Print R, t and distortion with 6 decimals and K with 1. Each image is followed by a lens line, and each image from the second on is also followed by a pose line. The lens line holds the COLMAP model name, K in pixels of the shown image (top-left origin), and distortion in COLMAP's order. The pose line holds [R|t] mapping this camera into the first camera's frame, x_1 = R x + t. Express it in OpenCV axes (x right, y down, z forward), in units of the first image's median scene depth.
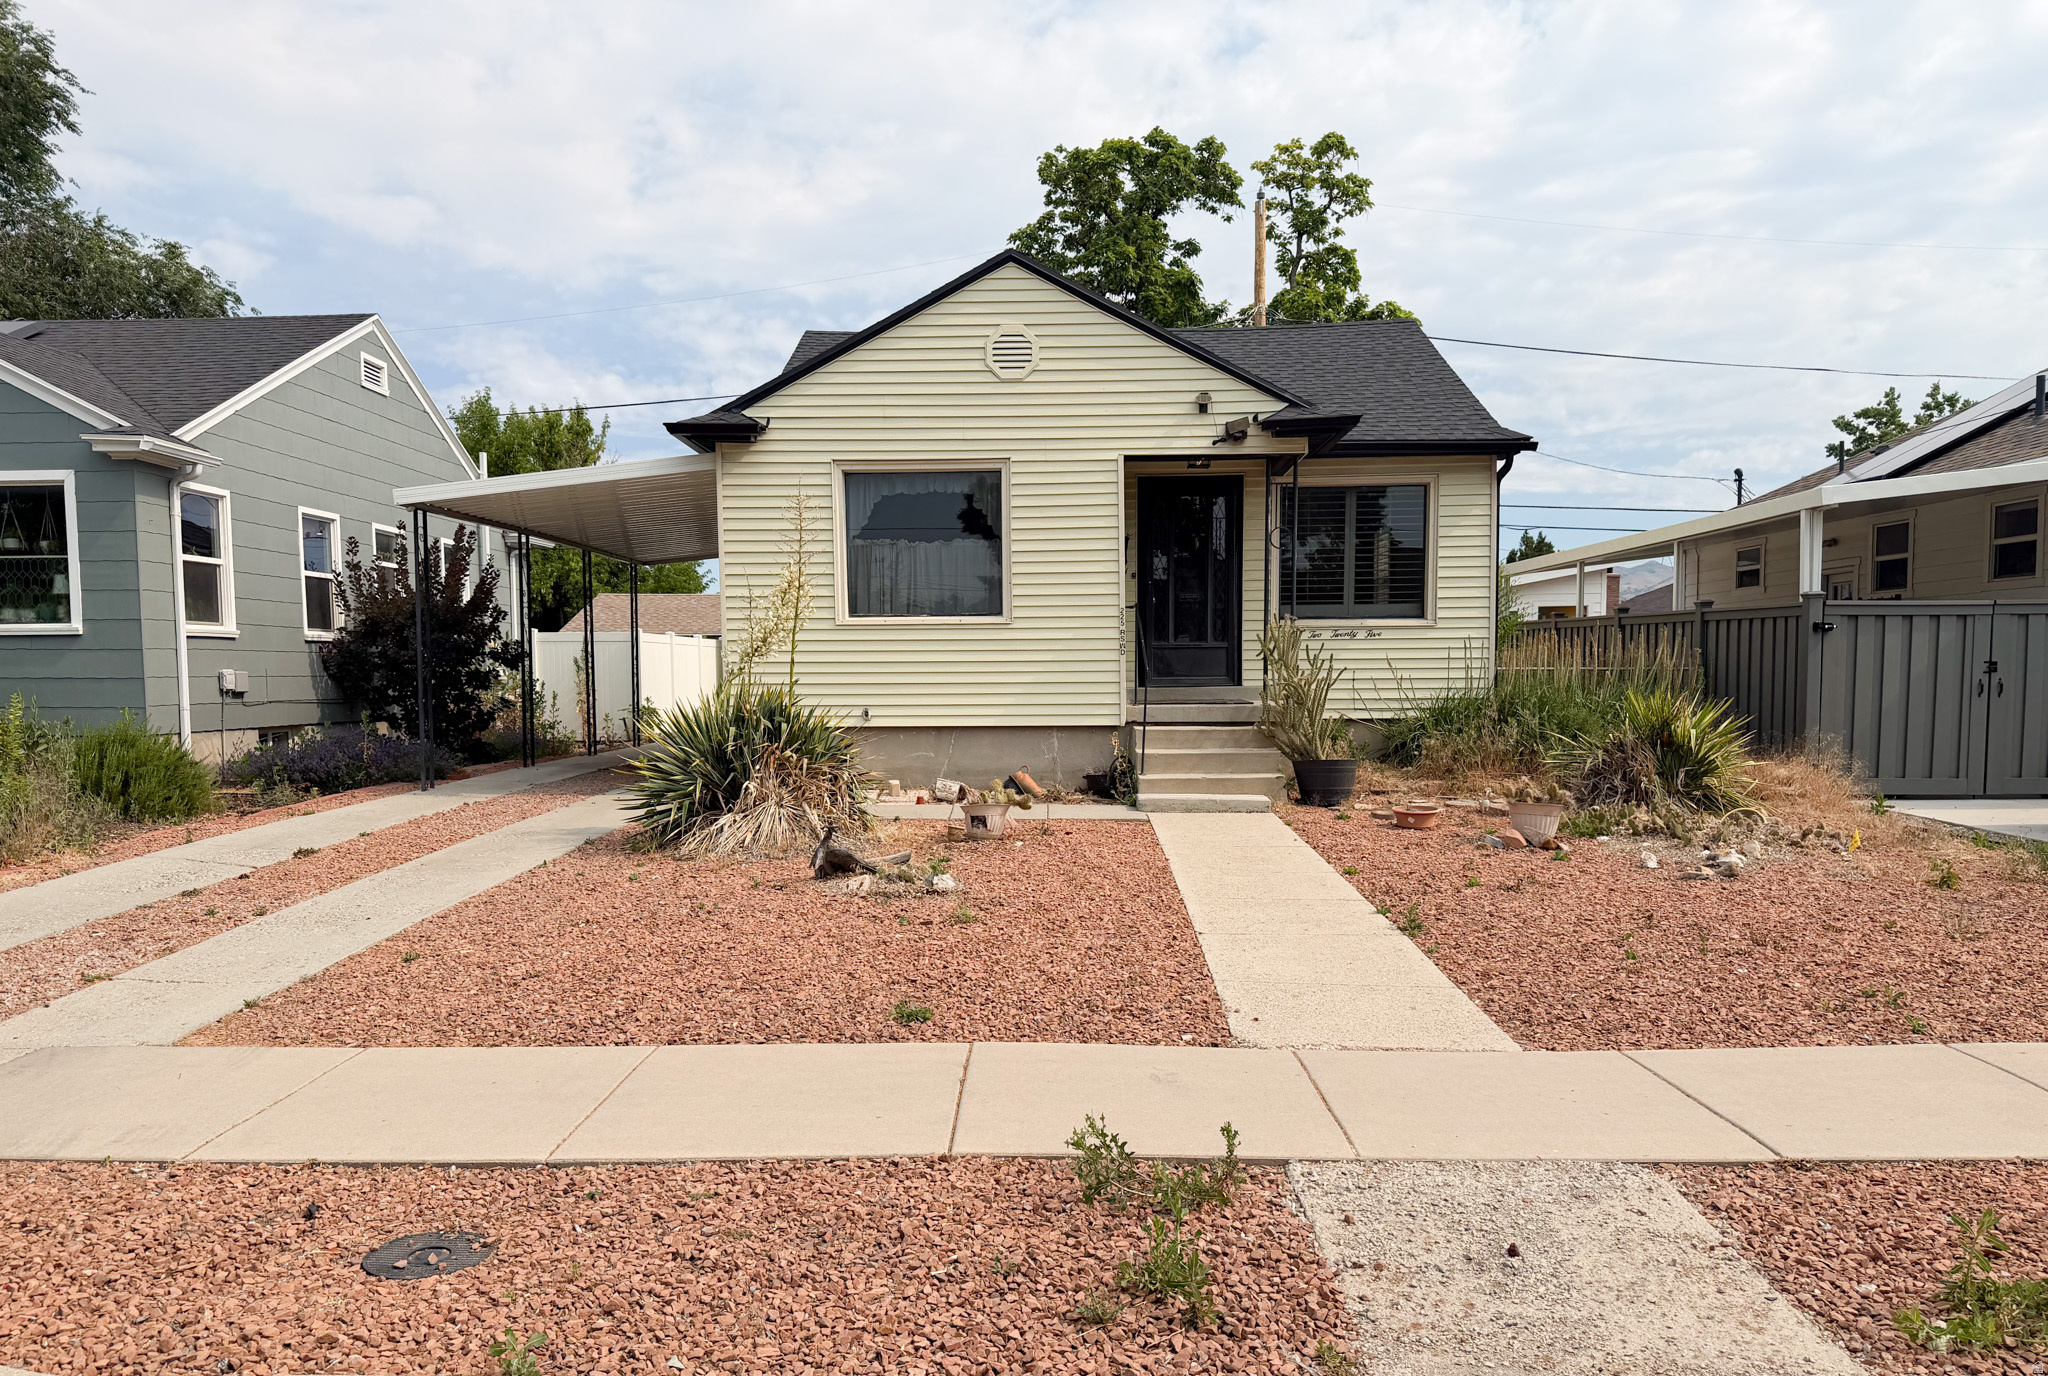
lens RADIAL K [[1546.8, 0, 964.7], [0, 1546.8, 786.5], [0, 0, 1]] dist [0.054235, -0.075691]
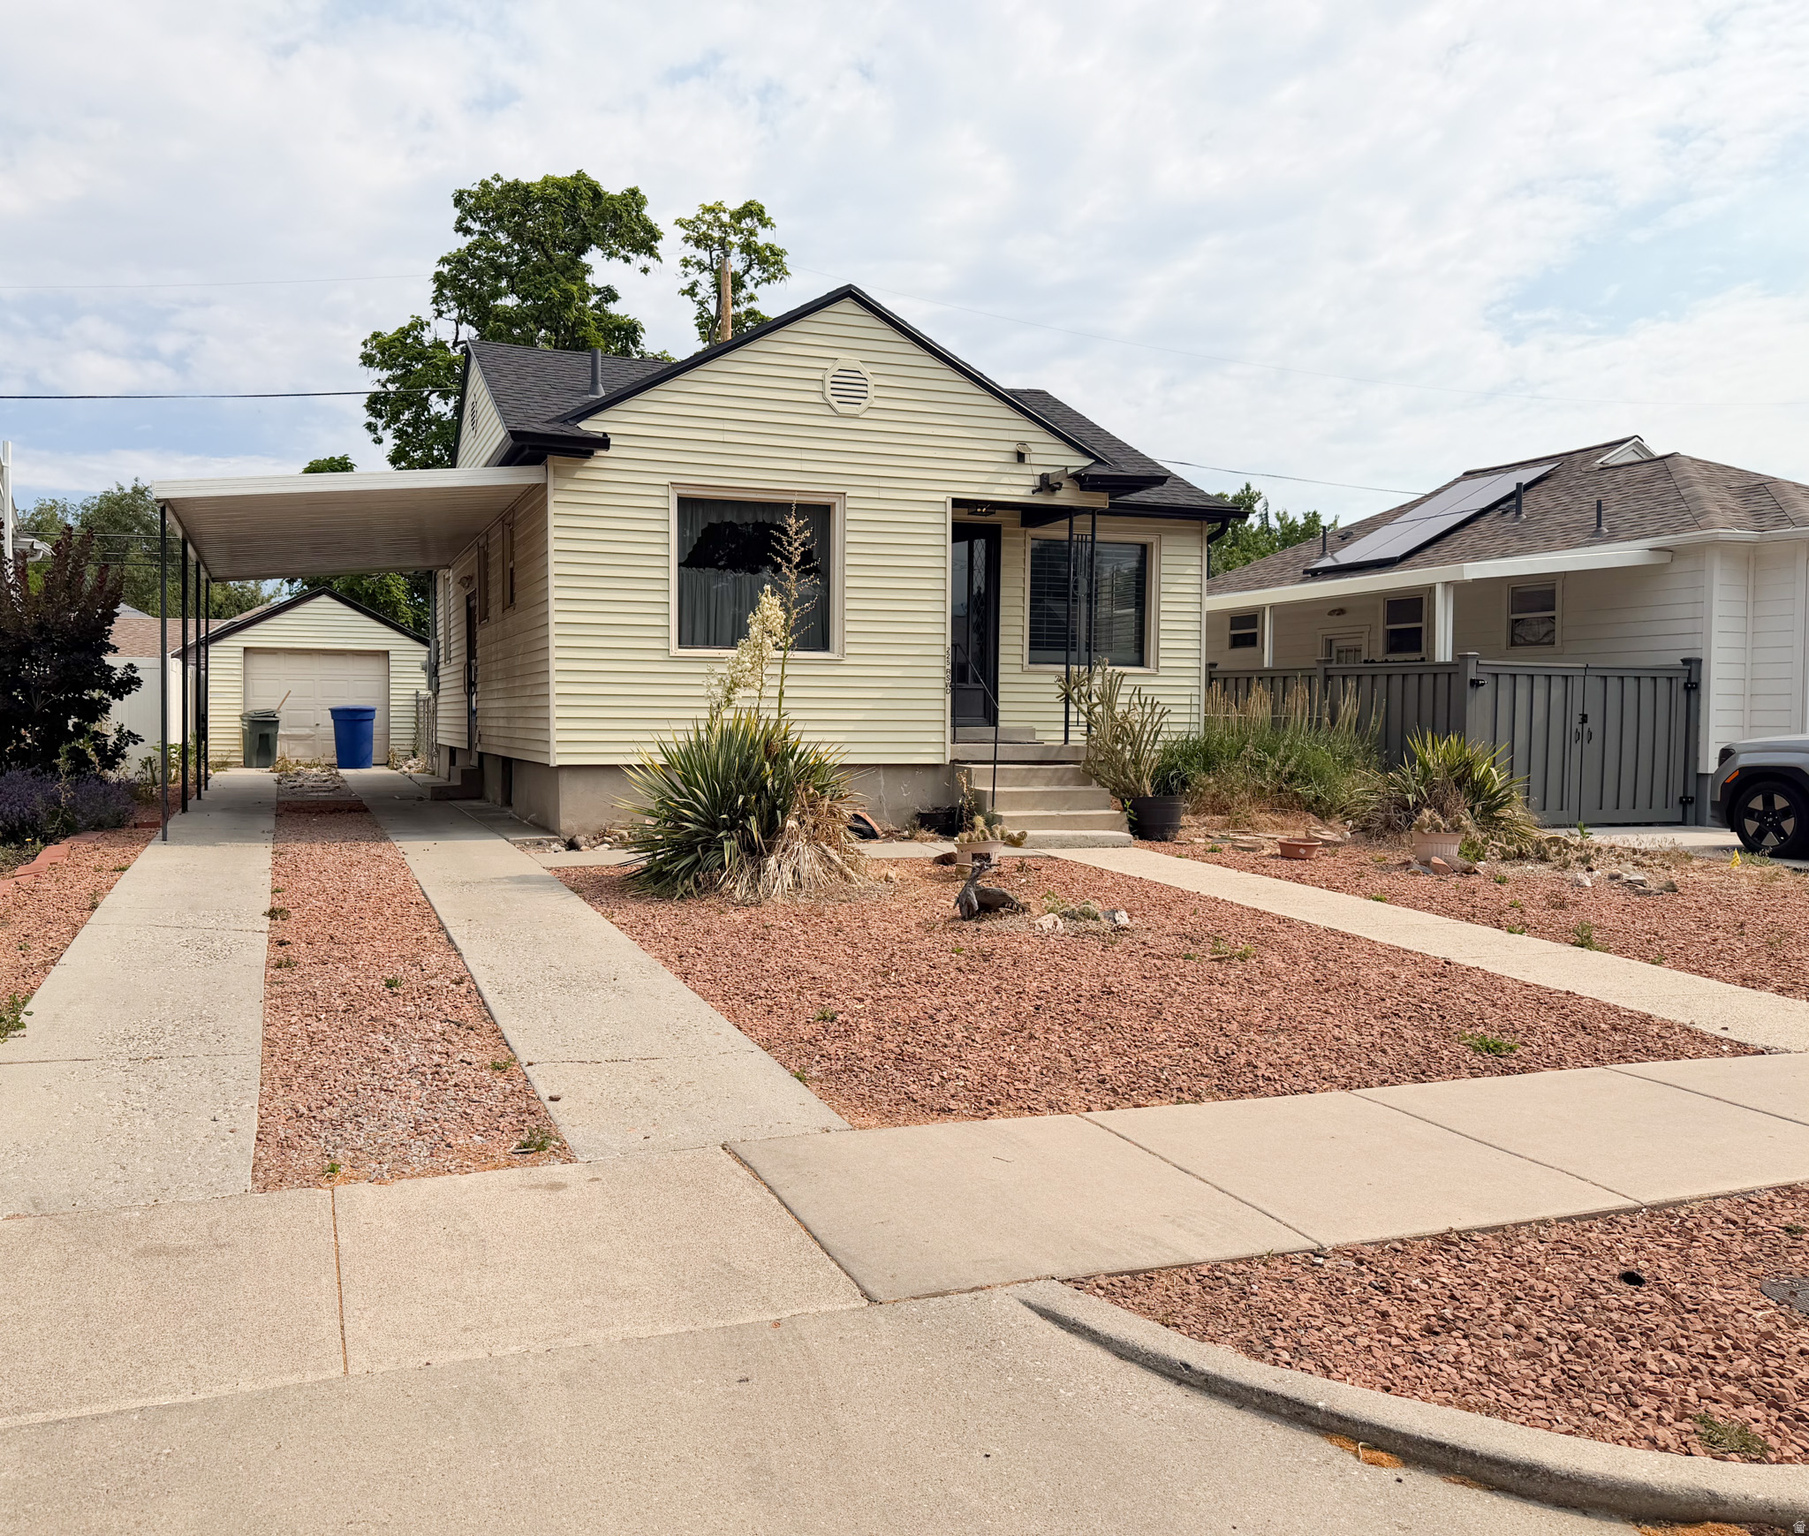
lens RADIAL K [[1560.7, 0, 766.9], [0, 1560.7, 774.5], [0, 0, 1]] dist [0.044424, 0.000979]
pose [[0.928786, 0.001394, 0.370614, -0.353170], [0.012513, 0.999305, -0.035118, 0.001616], [-0.370405, 0.037254, 0.928123, 0.091772]]
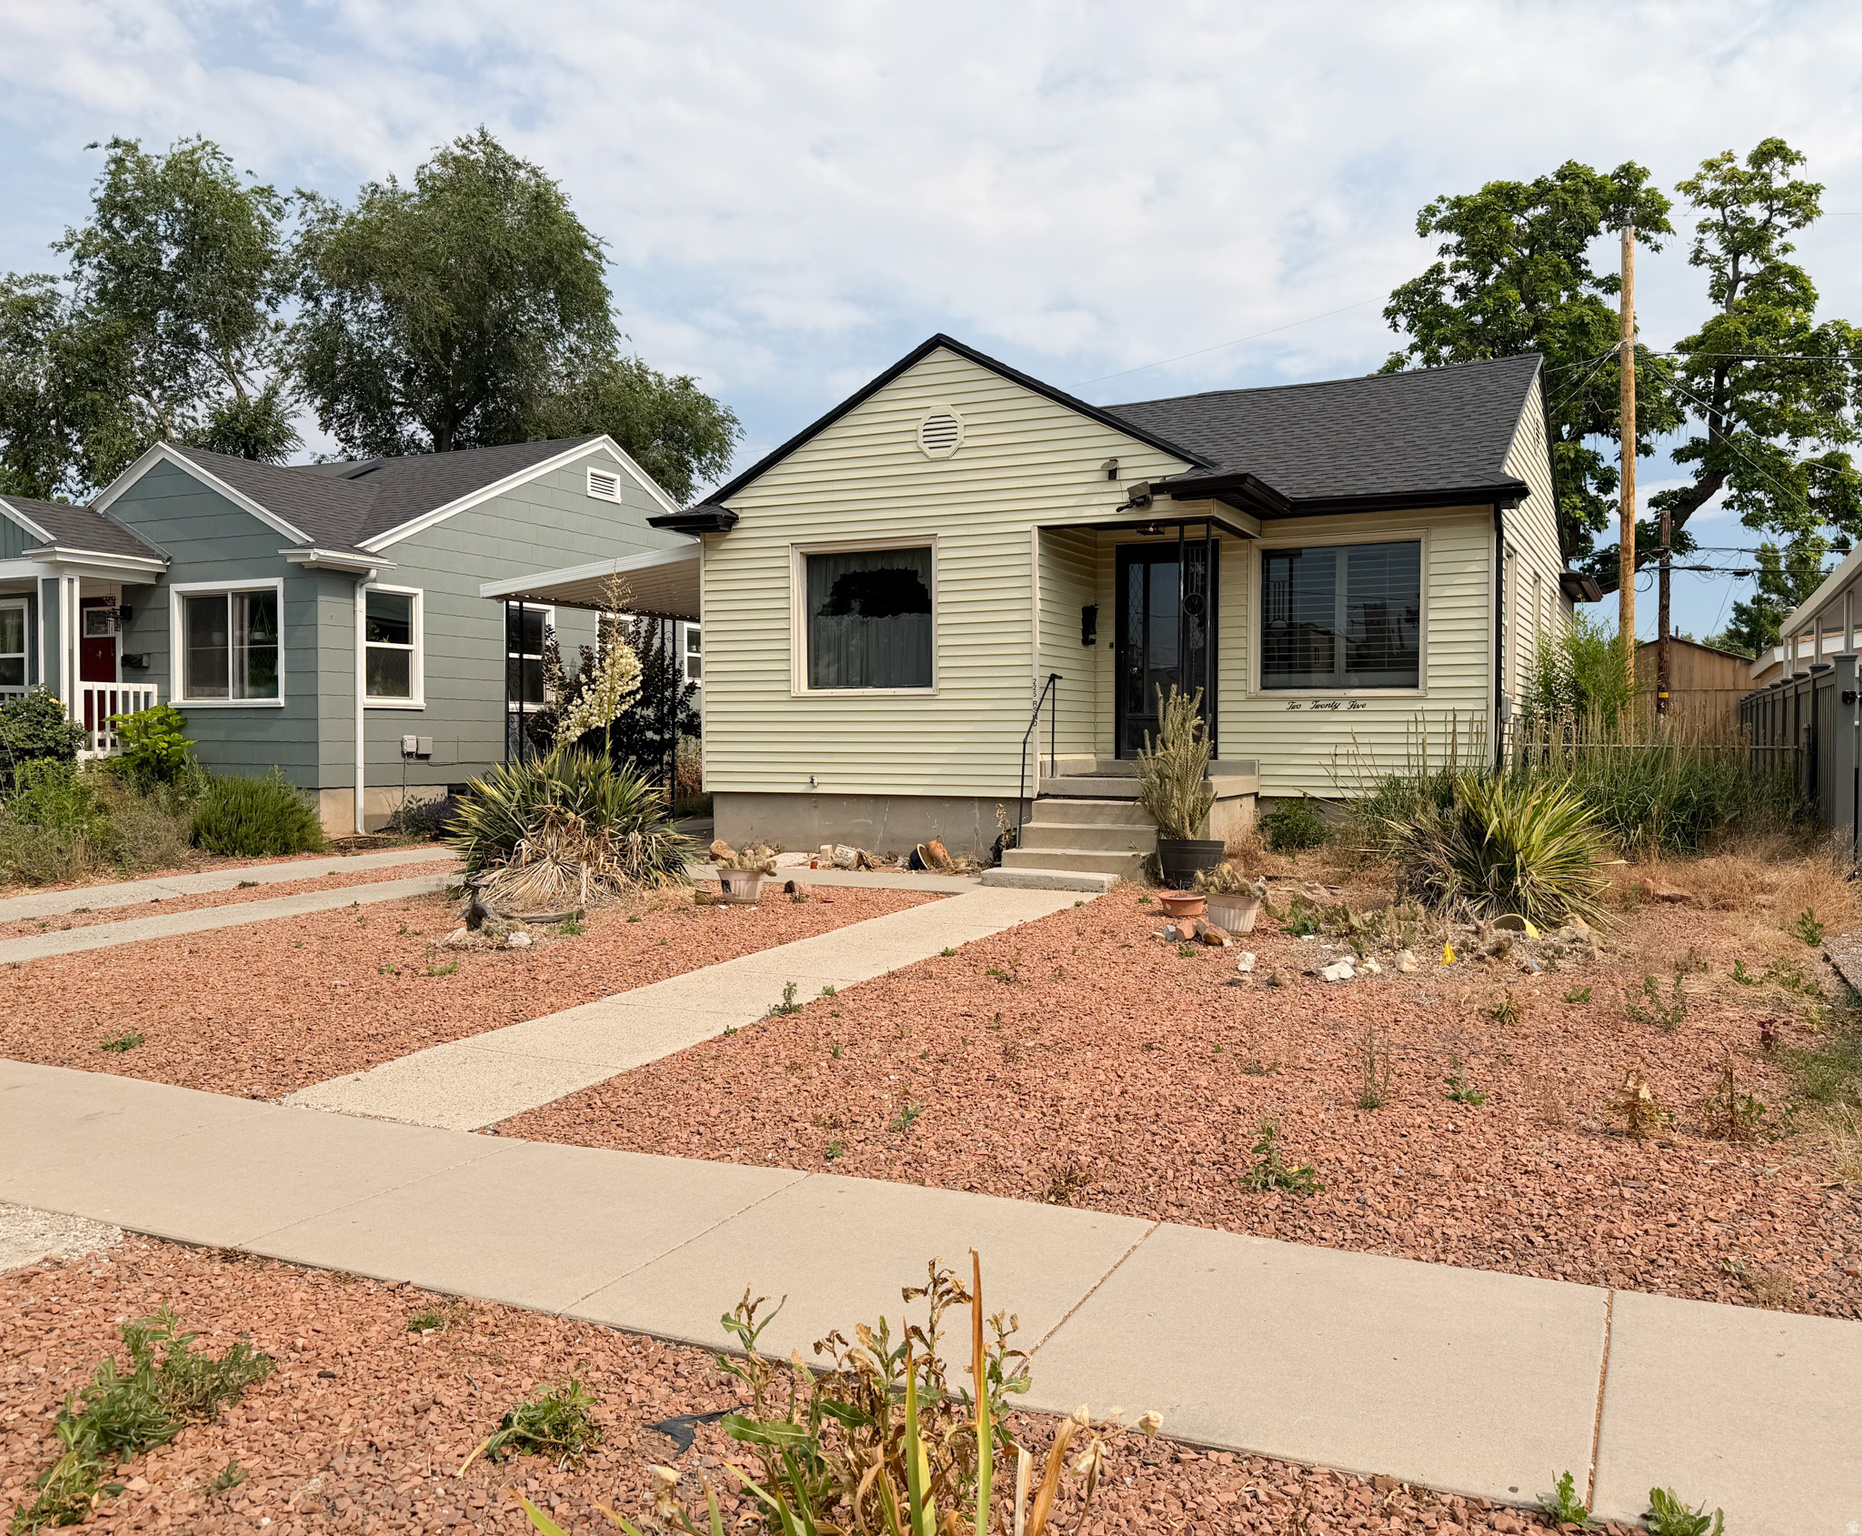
lens RADIAL K [[1523.4, 0, 931.0], [0, 1523.4, 768.0], [0, 0, 1]] dist [0.058081, -0.073026]
pose [[0.912739, 0.015972, -0.408231, 0.401541], [-0.038998, 0.998079, -0.048143, -0.008484], [0.406677, 0.059862, 0.911609, 0.082008]]
